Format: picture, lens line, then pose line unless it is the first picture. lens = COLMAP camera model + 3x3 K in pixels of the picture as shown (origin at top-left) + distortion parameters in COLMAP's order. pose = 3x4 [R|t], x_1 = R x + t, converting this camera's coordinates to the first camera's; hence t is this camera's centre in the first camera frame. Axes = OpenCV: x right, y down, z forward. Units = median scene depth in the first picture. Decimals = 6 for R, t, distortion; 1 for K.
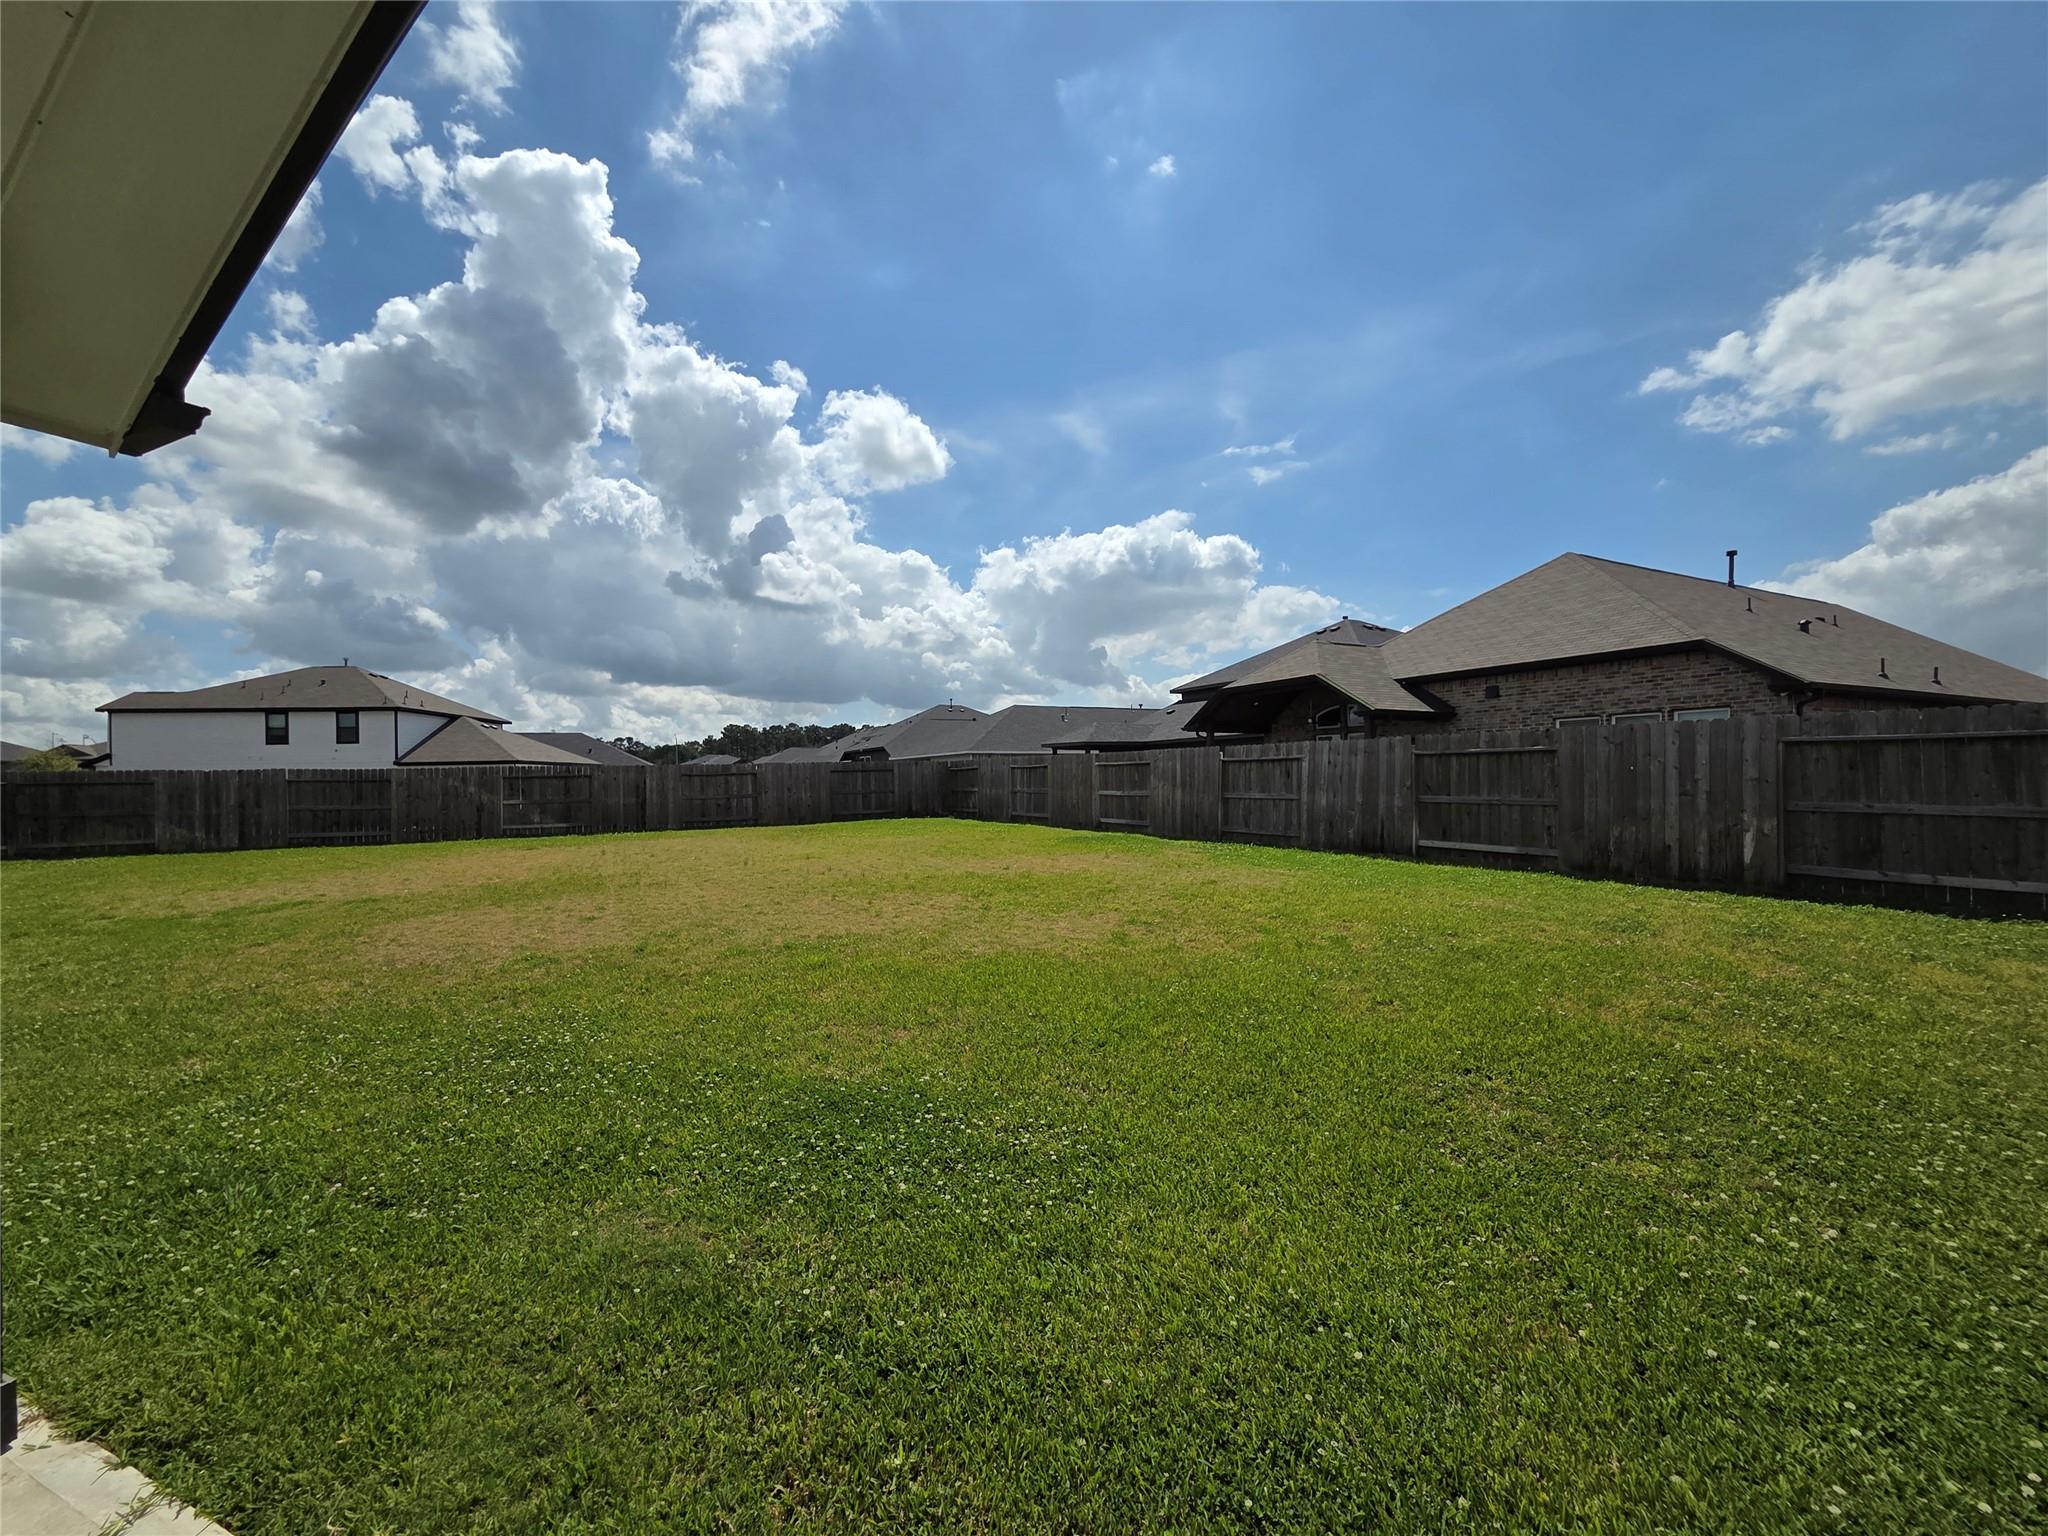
lens RADIAL K [[841.0, 0, 1023.9], [0, 841.0, 779.3], [0, 0, 1]] dist [-0.000320, 0.000396]
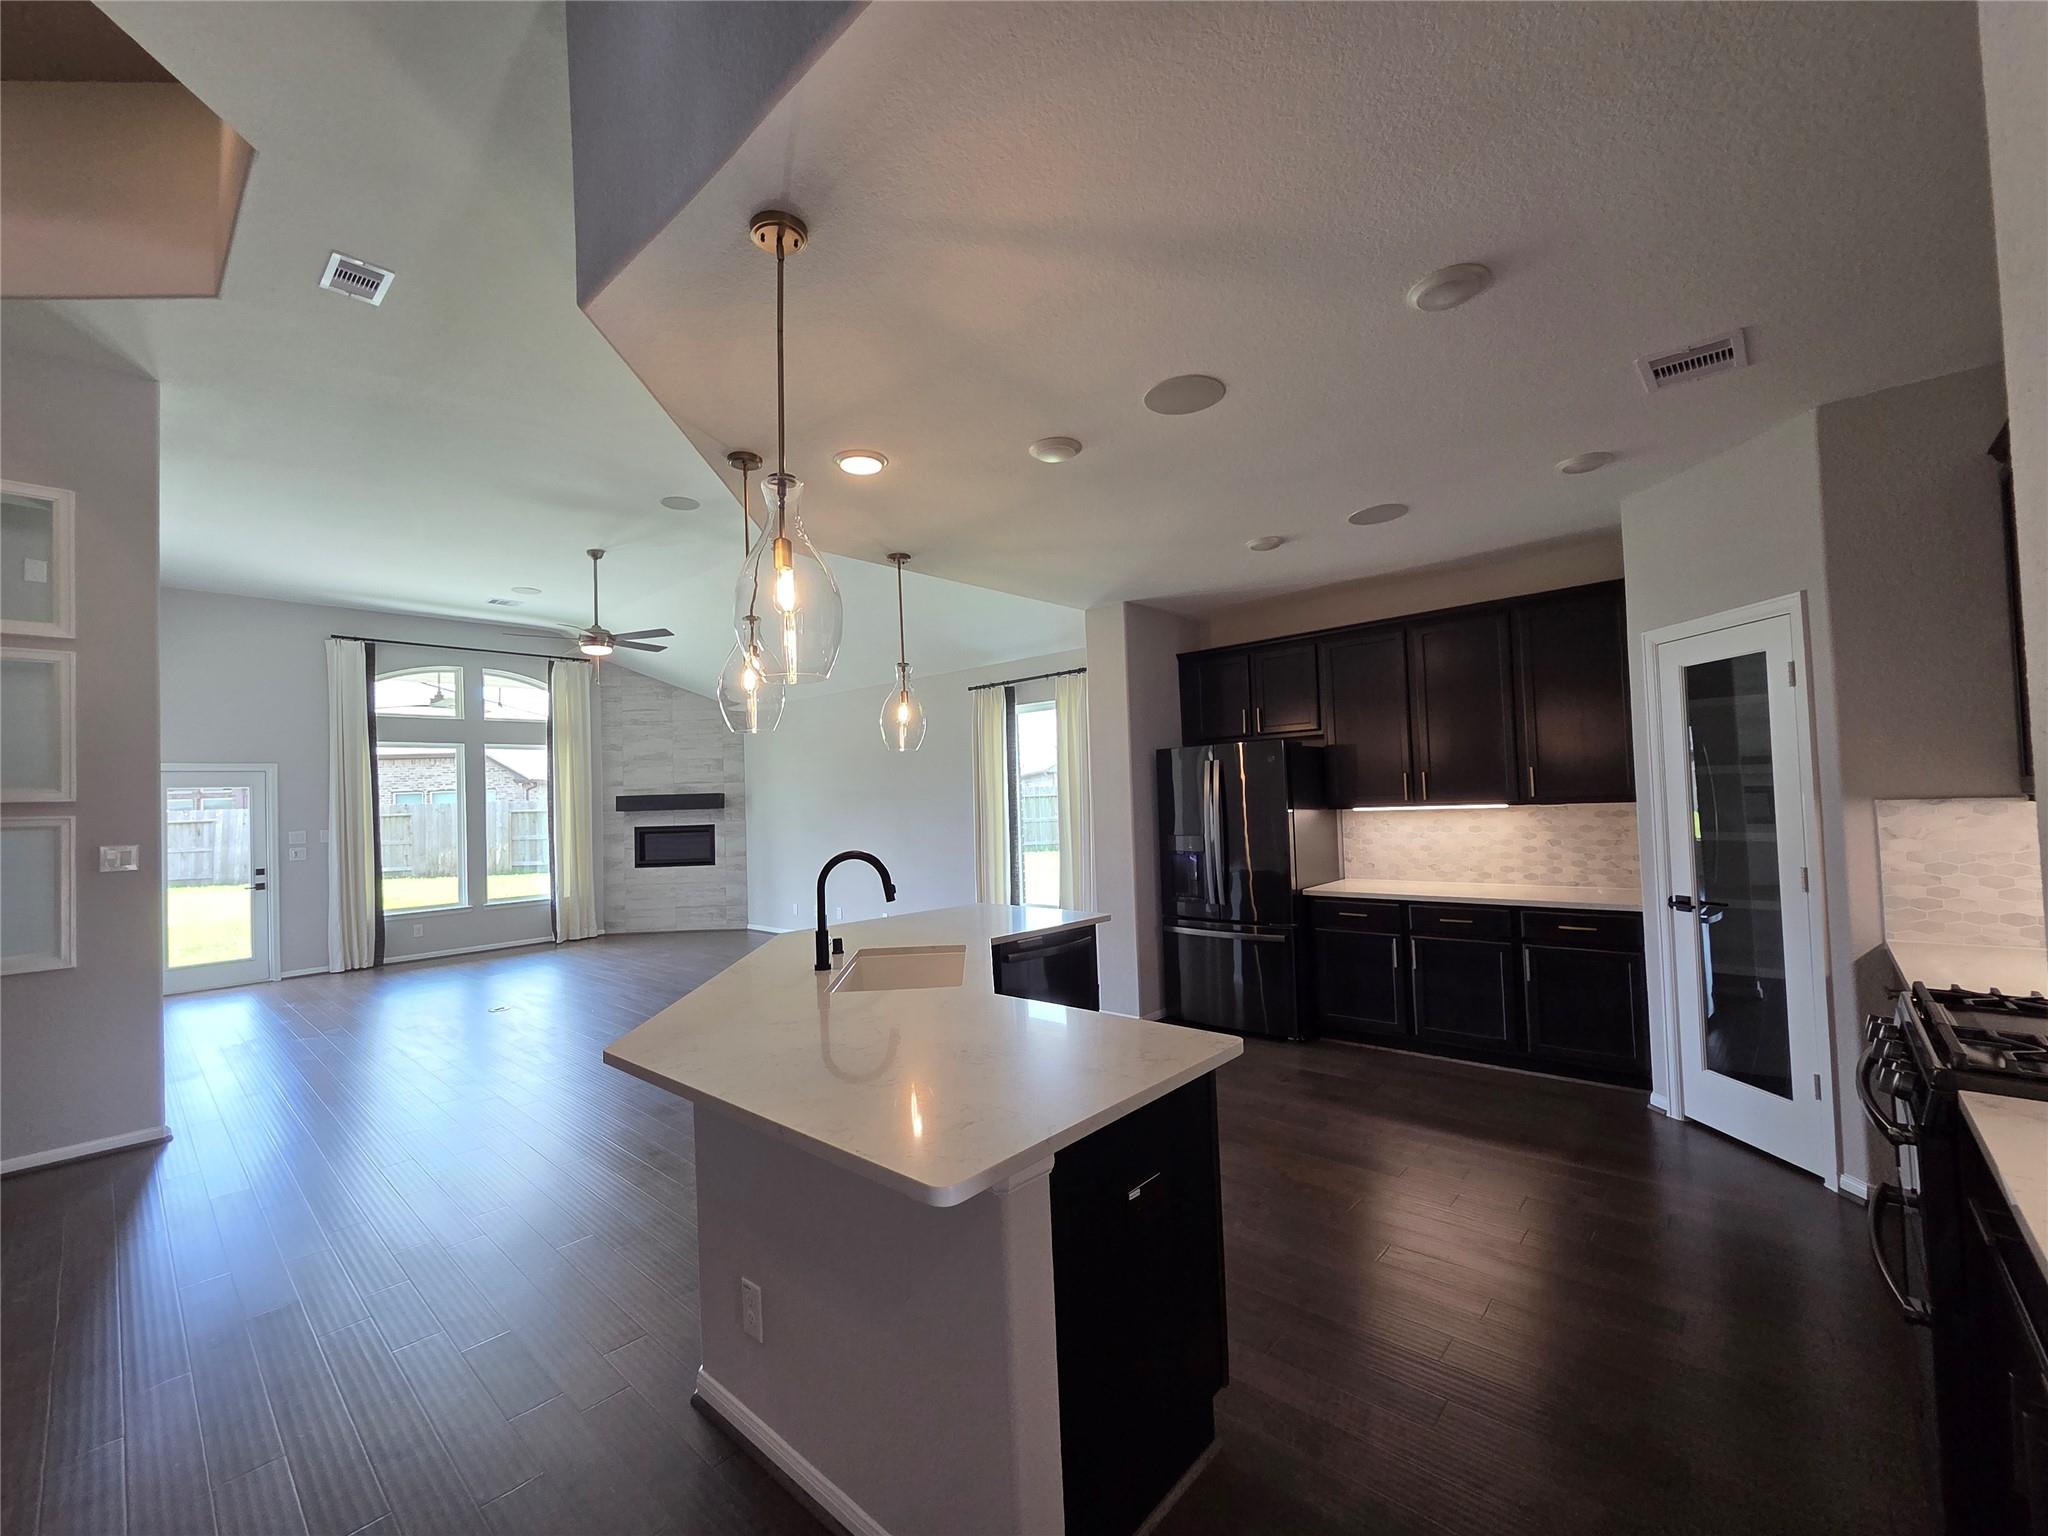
lens RADIAL K [[841.0, 0, 1023.9], [0, 841.0, 779.3], [0, 0, 1]] dist [-0.000320, 0.000396]
pose [[0.317974, 0.028935, 0.947658, -0.590879], [0.031353, 0.998667, -0.041013, 0.004450], [-0.947581, 0.042753, 0.316643, -0.747110]]
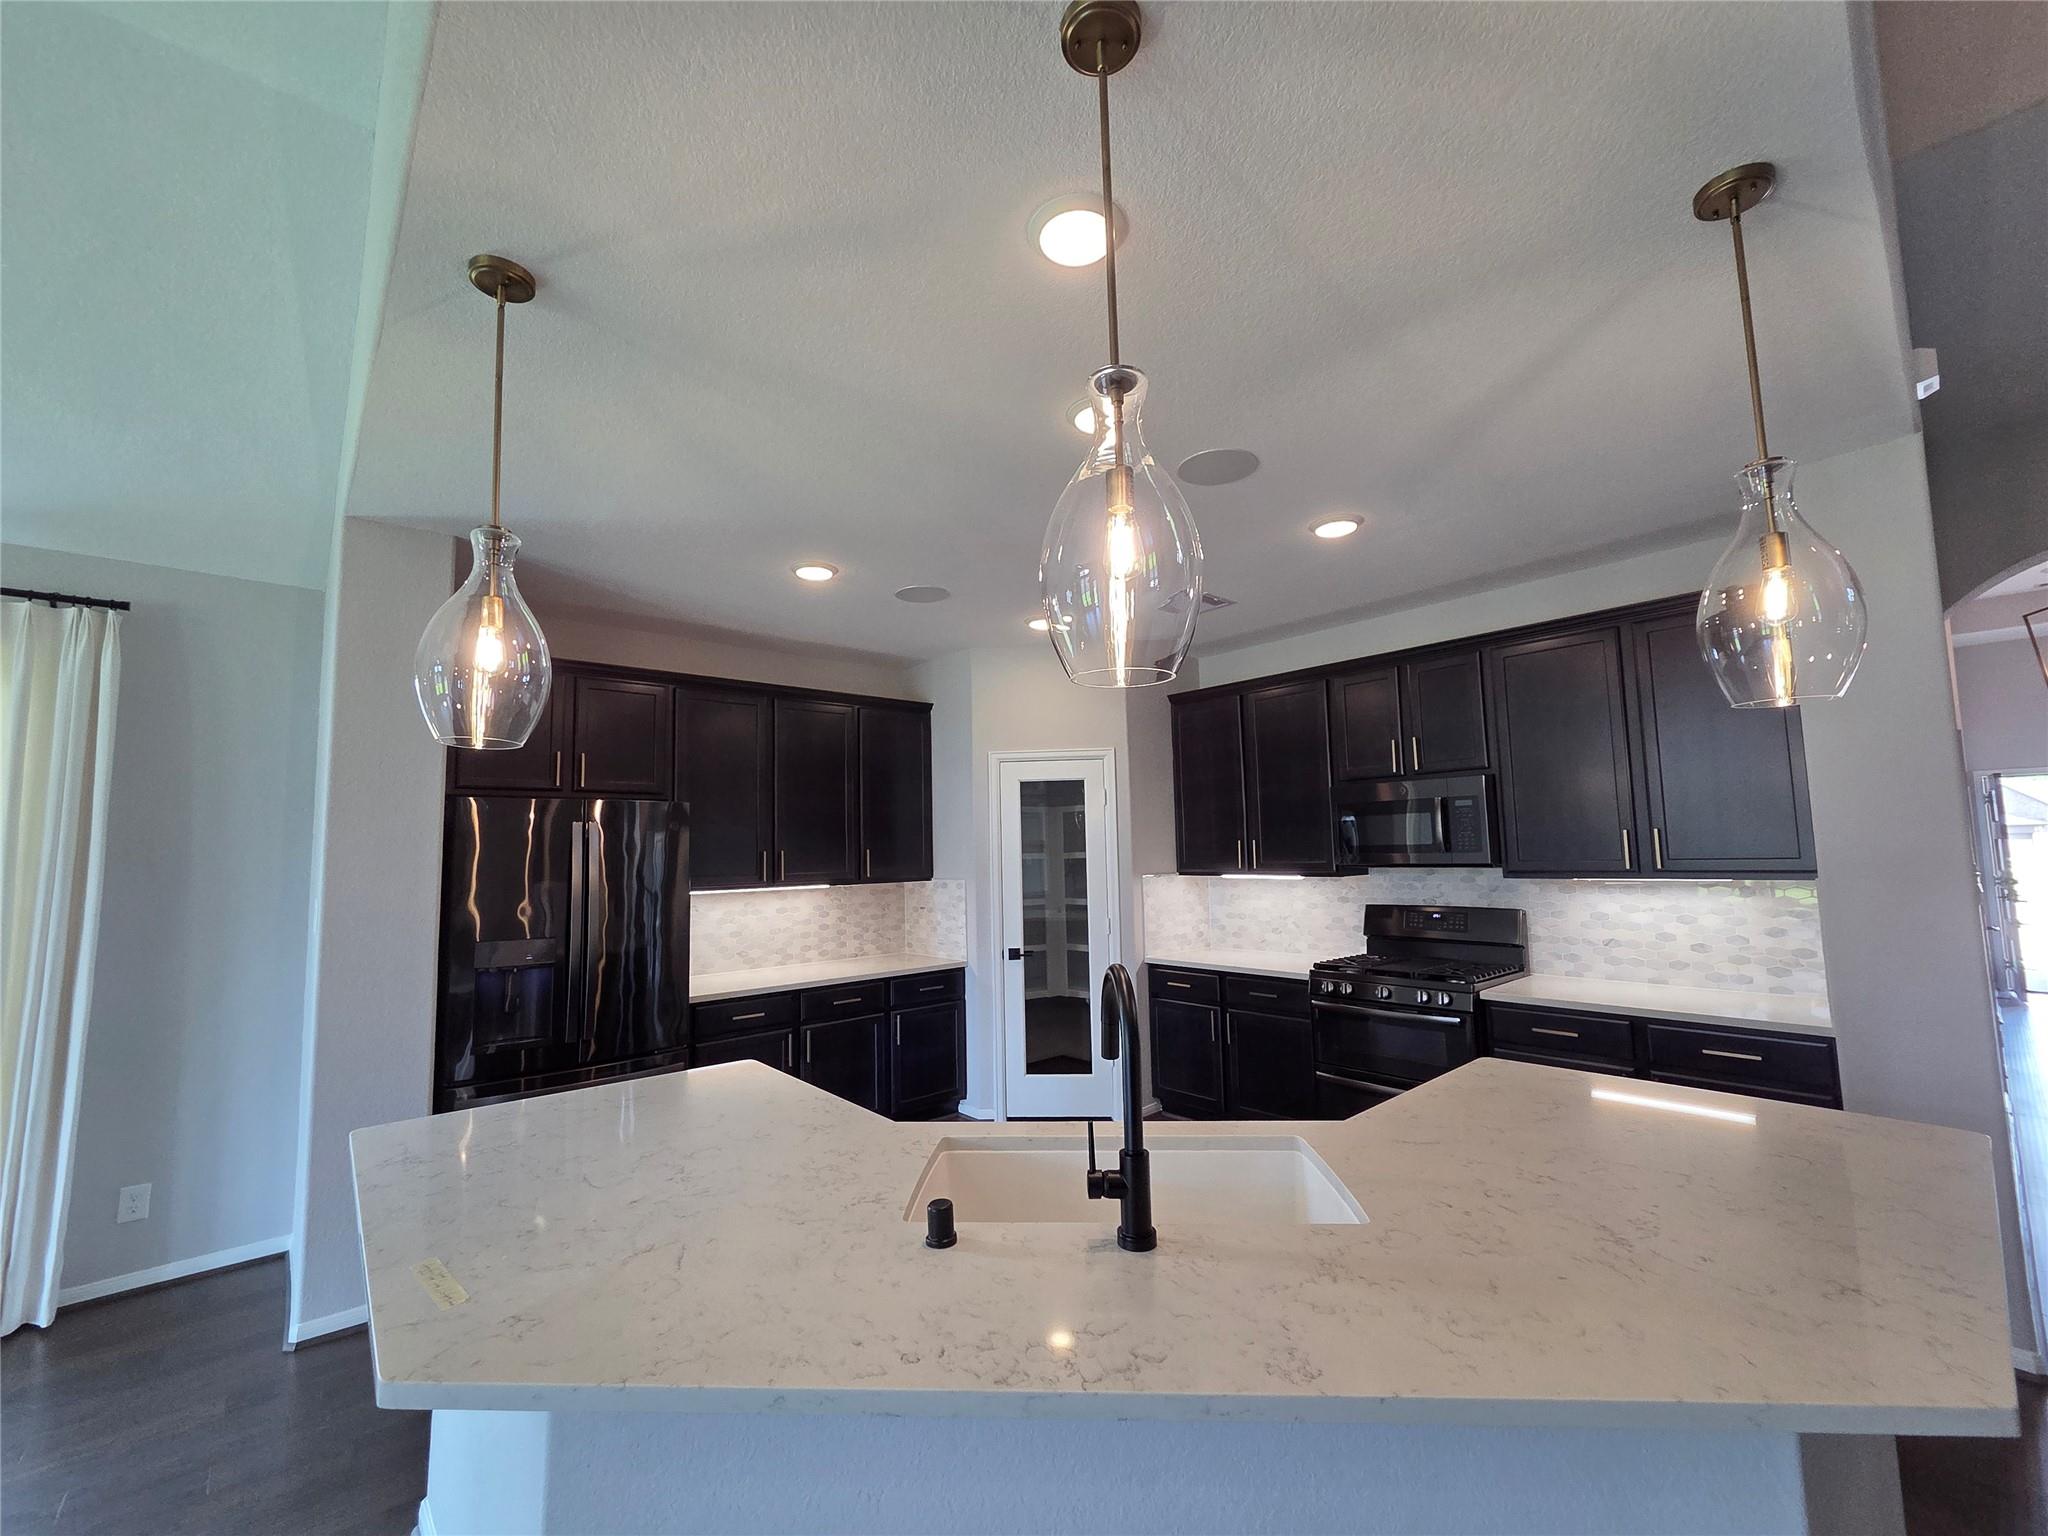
lens RADIAL K [[827.5, 0, 1030.2], [0, 827.5, 781.0], [0, 0, 1]] dist [-0.004055, -0.000215]
pose [[-0.907350, 0.069156, 0.414649, -0.431023], [0.034810, 0.995348, -0.089834, -0.002509], [-0.418933, -0.067077, -0.905536, -0.537126]]
